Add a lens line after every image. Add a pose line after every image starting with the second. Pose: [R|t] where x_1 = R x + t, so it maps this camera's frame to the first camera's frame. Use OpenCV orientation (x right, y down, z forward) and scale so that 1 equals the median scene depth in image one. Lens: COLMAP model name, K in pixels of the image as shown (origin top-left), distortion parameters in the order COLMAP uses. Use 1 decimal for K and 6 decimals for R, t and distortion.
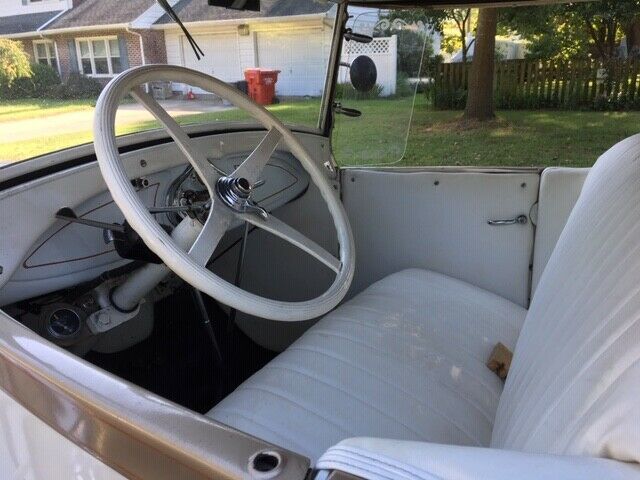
lens RADIAL K [[548.2, 0, 320.0], [0, 548.2, 240.0], [0, 0, 1]] dist [0.040504, -0.093561]
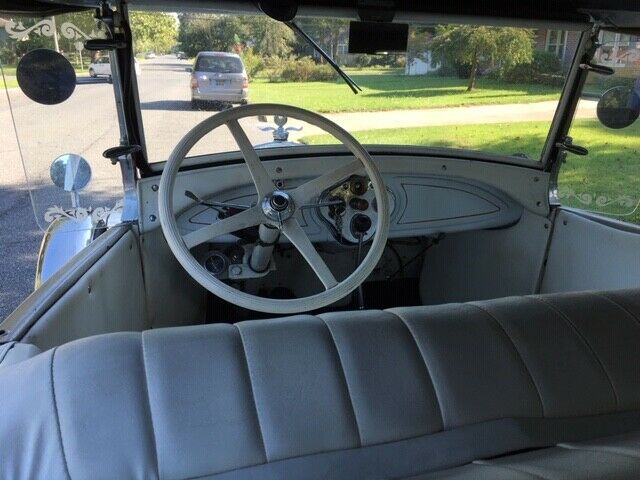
lens RADIAL K [[548.2, 0, 320.0], [0, 548.2, 240.0], [0, 0, 1]] dist [0.040504, -0.093561]
pose [[0.642487, 0.263524, -0.719559, 0.455768], [-0.242773, 0.960637, 0.135045, -0.107738], [0.726822, 0.087925, 0.681174, 0.095926]]
